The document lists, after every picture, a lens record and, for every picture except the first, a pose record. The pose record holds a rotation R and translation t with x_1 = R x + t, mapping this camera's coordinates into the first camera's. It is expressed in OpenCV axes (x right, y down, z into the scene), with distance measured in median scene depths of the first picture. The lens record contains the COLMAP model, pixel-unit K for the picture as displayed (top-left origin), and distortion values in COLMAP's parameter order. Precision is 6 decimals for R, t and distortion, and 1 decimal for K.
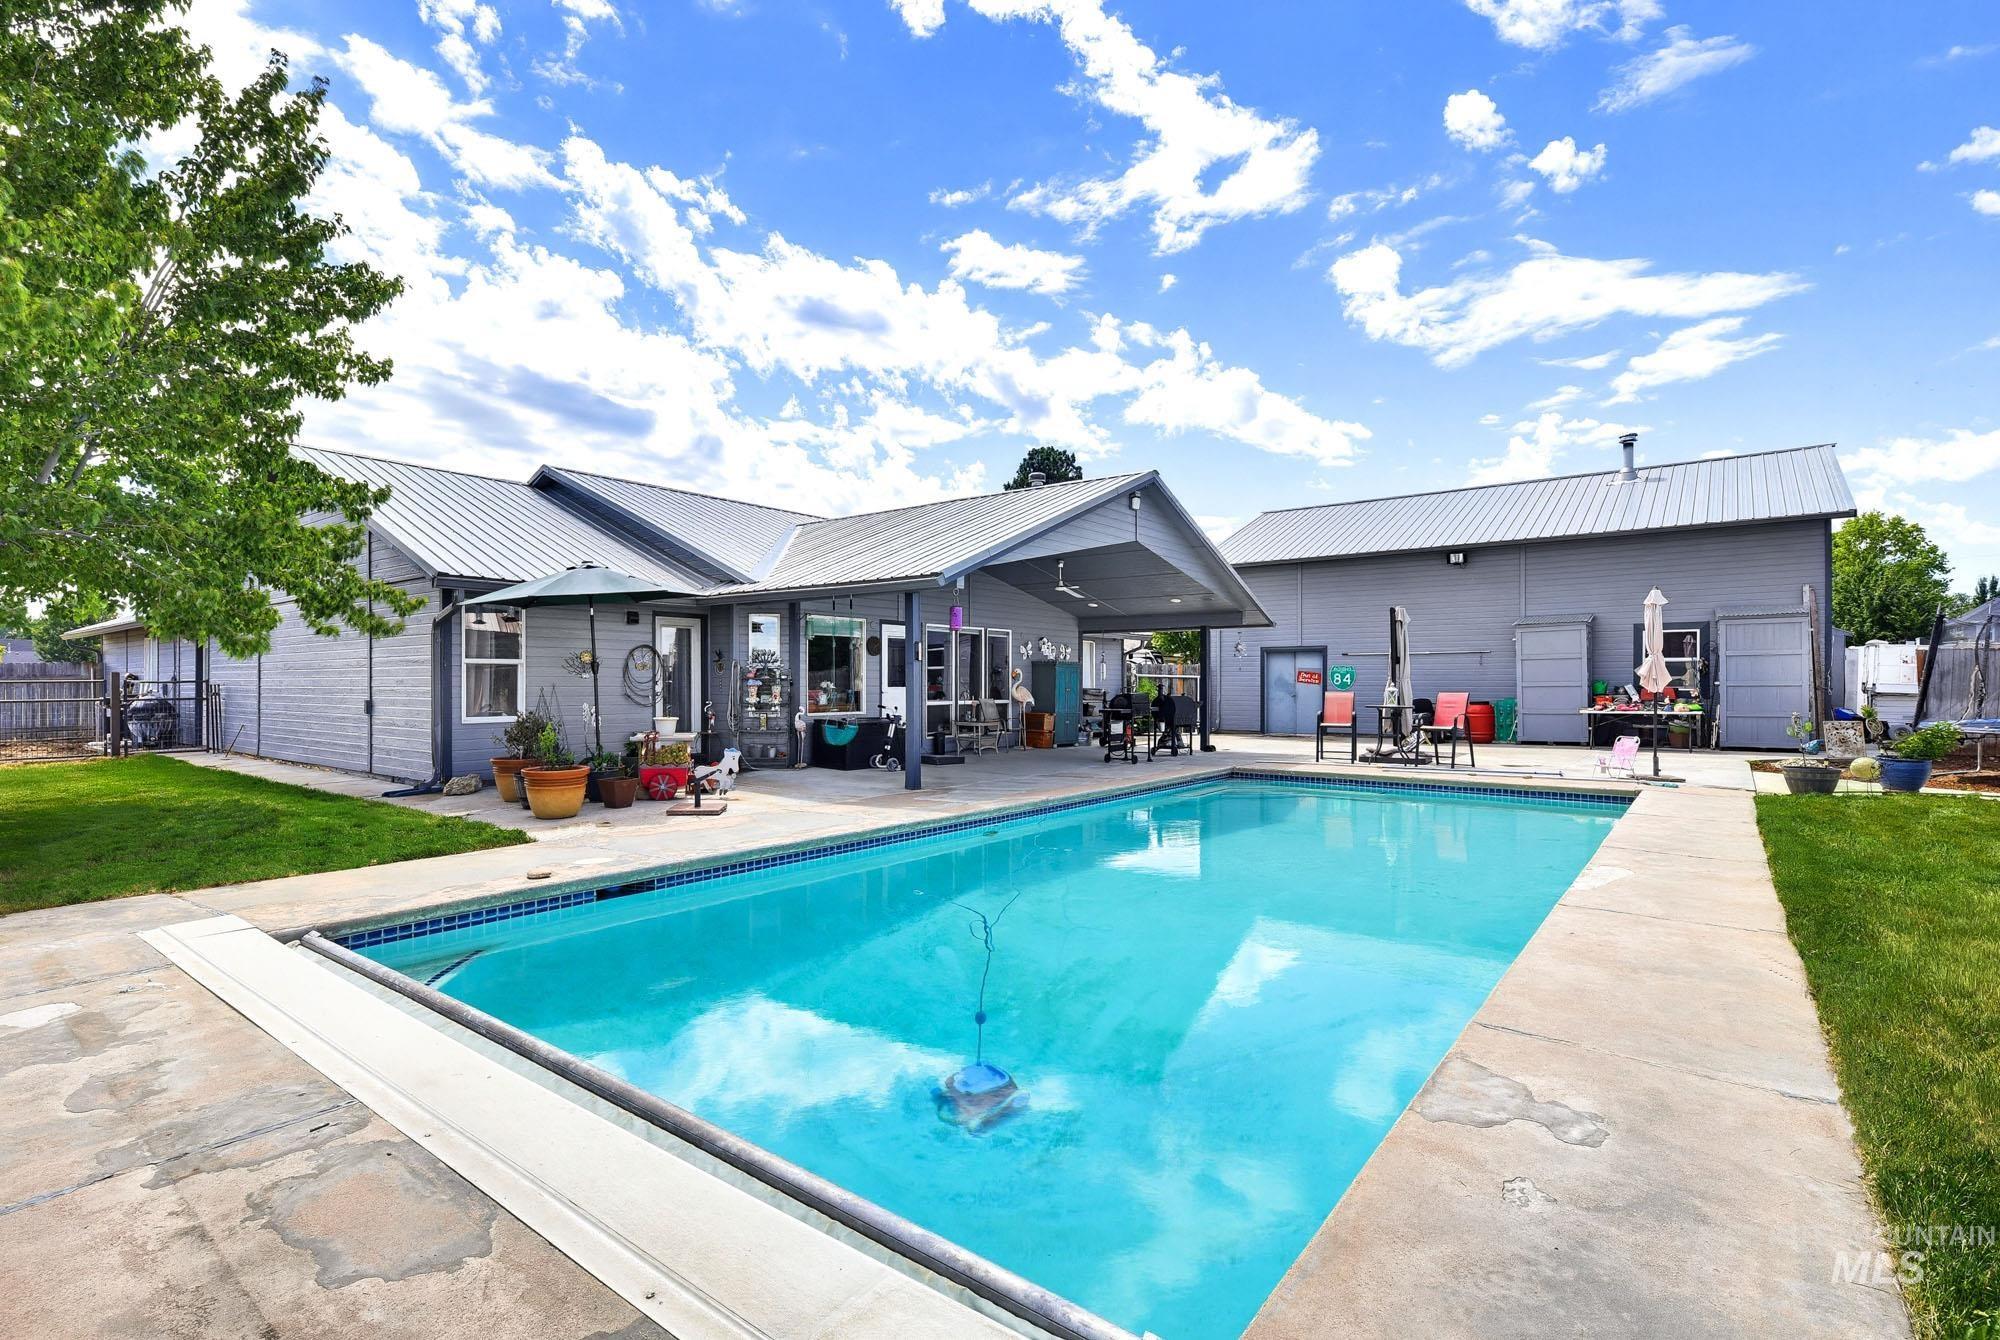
lens RADIAL K [[918.8, 0, 1000.0], [0, 918.8, 670.0], [0, 0, 1]] dist [0.002452, 0.000311]
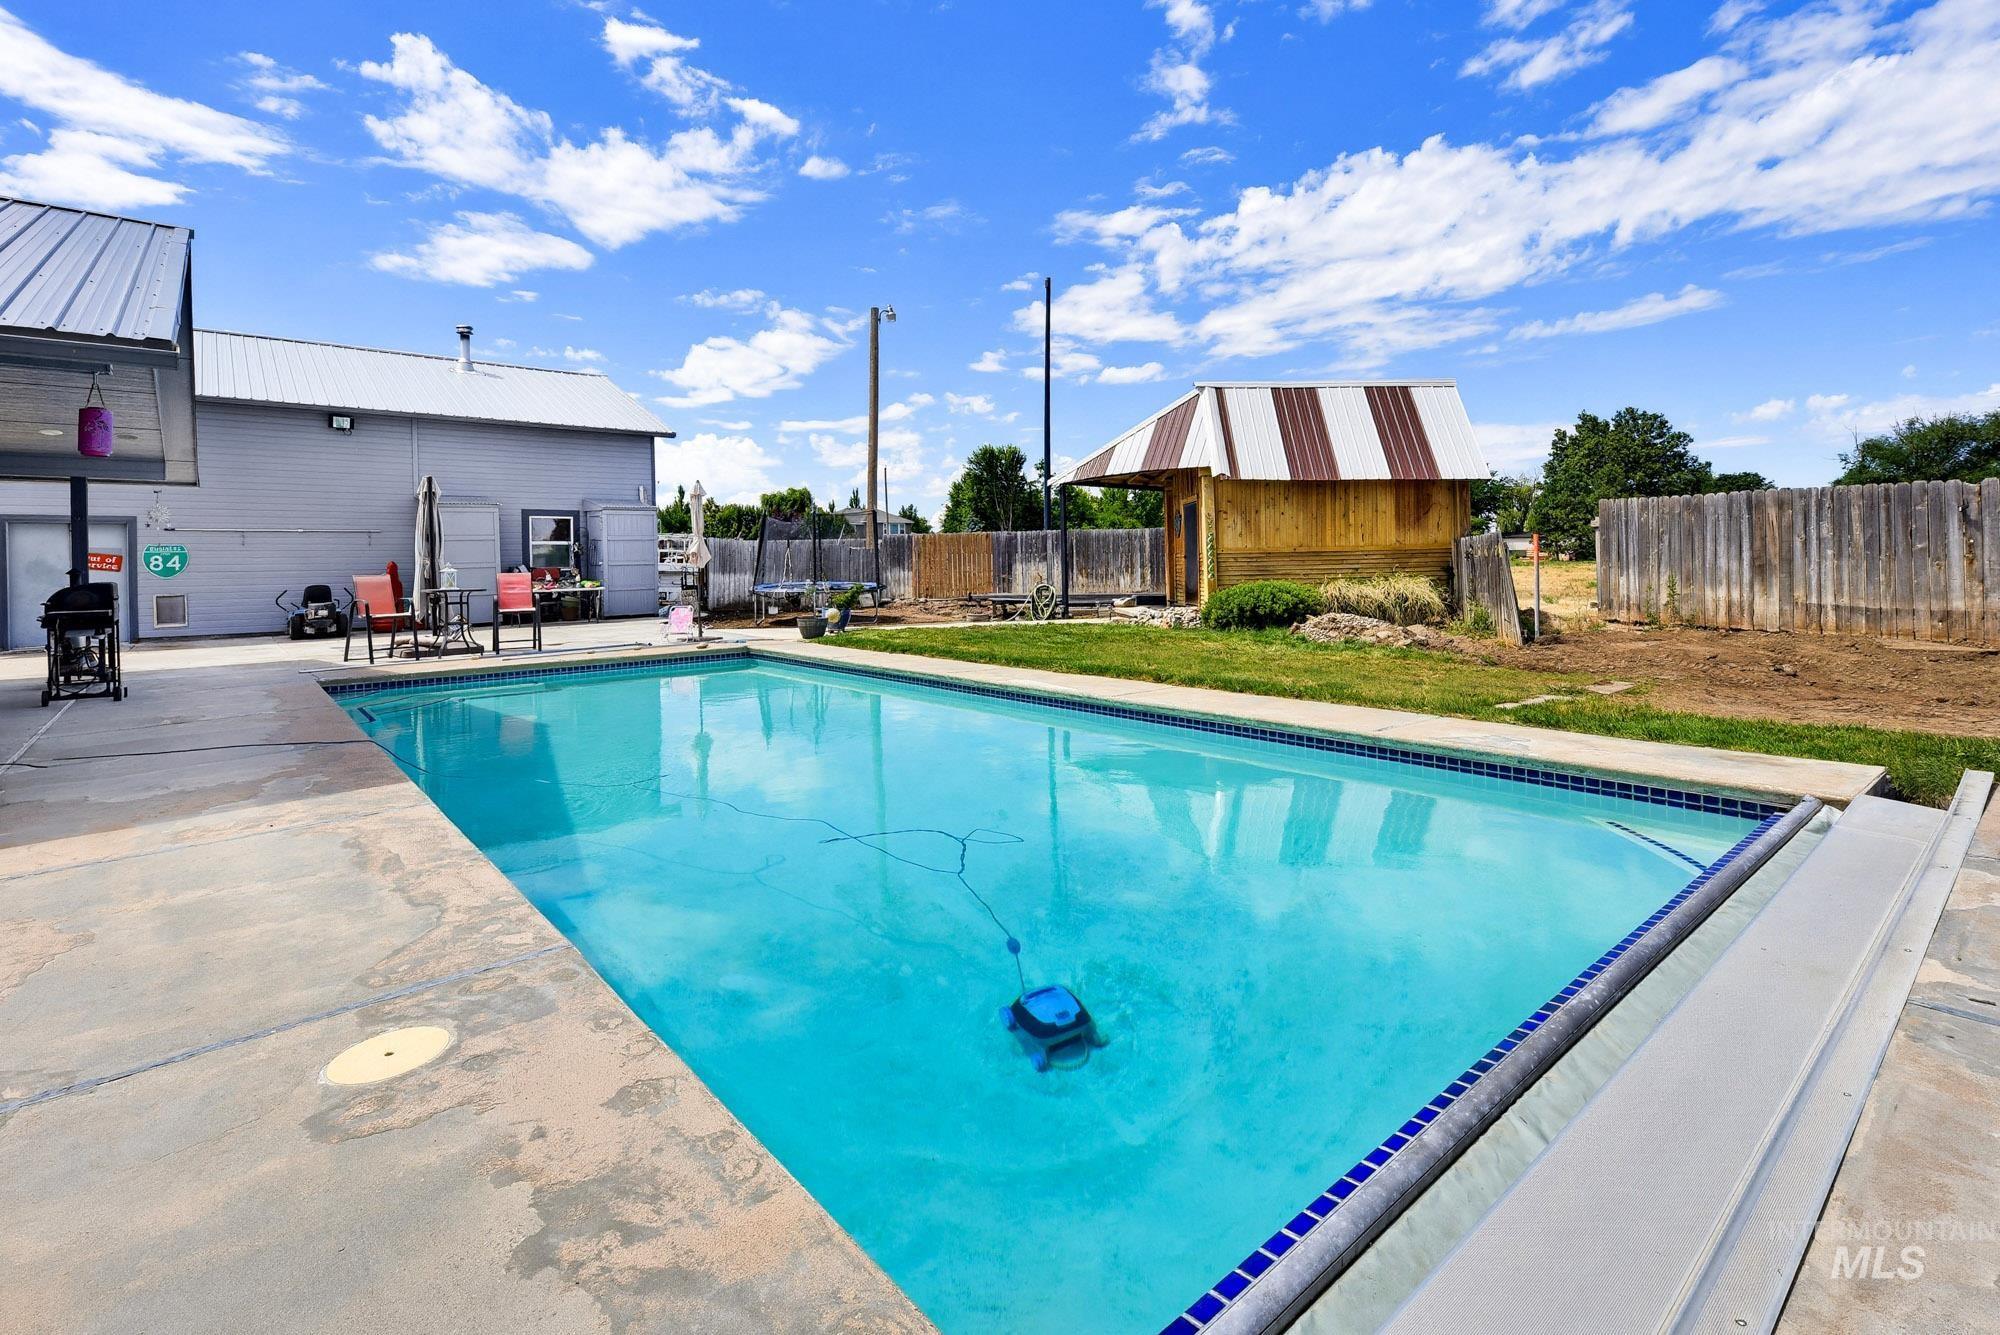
lens RADIAL K [[918.8, 0, 1000.0], [0, 918.8, 667.5], [0, 0, 1]] dist [0.002452, 0.000311]
pose [[0.193641, -0.114949, 0.974315, -0.269420], [-0.005576, 0.992967, 0.118257, 0.001986], [-0.981057, -0.028332, 0.191638, 0.204132]]
